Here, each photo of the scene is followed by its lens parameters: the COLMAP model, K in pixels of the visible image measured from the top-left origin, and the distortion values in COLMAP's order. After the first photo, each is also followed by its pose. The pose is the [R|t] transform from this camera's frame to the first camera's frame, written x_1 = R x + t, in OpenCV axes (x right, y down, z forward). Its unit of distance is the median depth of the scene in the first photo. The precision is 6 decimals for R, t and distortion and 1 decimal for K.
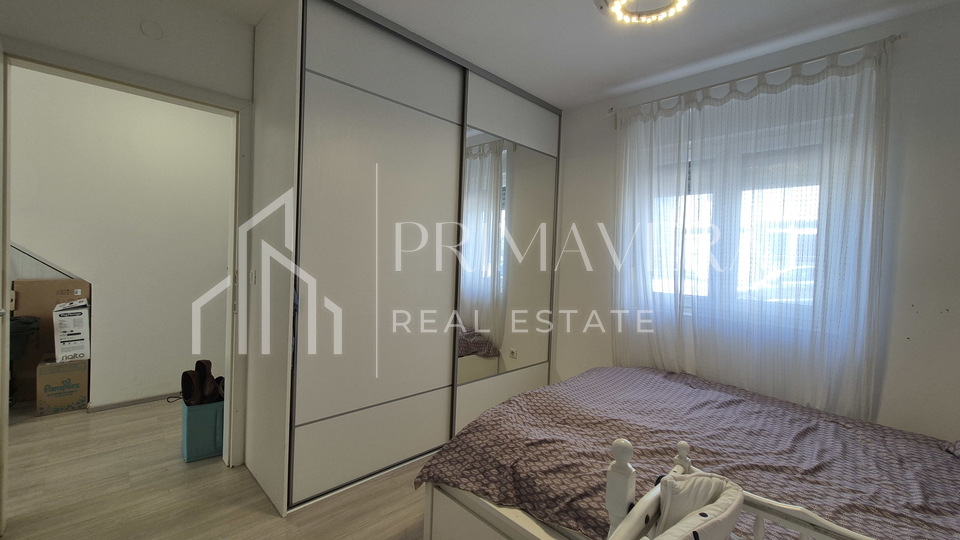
lens RADIAL K [[391.6, 0, 480.7], [0, 391.6, 266.5], [0, 0, 1]] dist [0.000864, 0.000175]
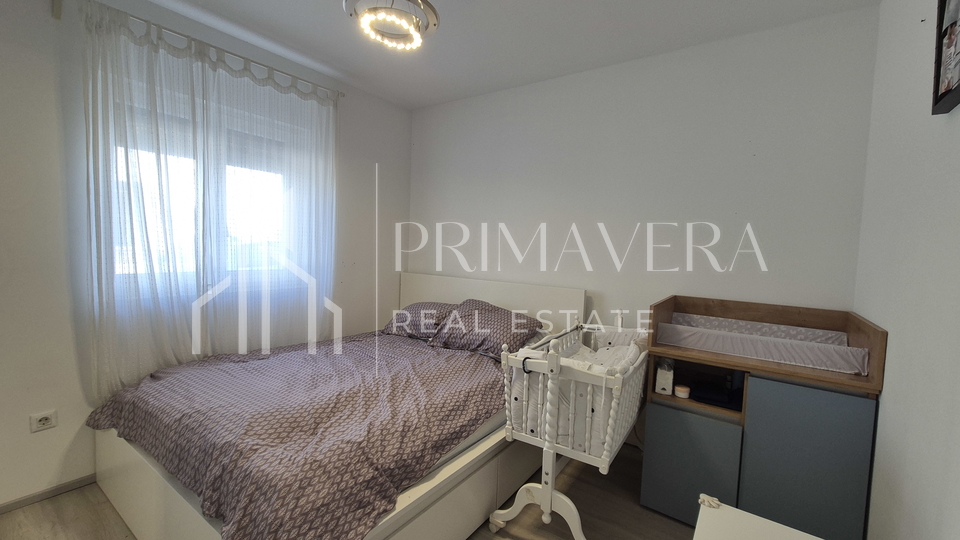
lens RADIAL K [[391.6, 0, 480.7], [0, 391.6, 266.5], [0, 0, 1]] dist [0.000864, 0.000175]
pose [[-0.165777, -0.103186, 0.980750, -0.604885], [-0.021182, 0.994654, 0.101068, -0.059226], [-0.985936, -0.004020, -0.167076, 0.658783]]
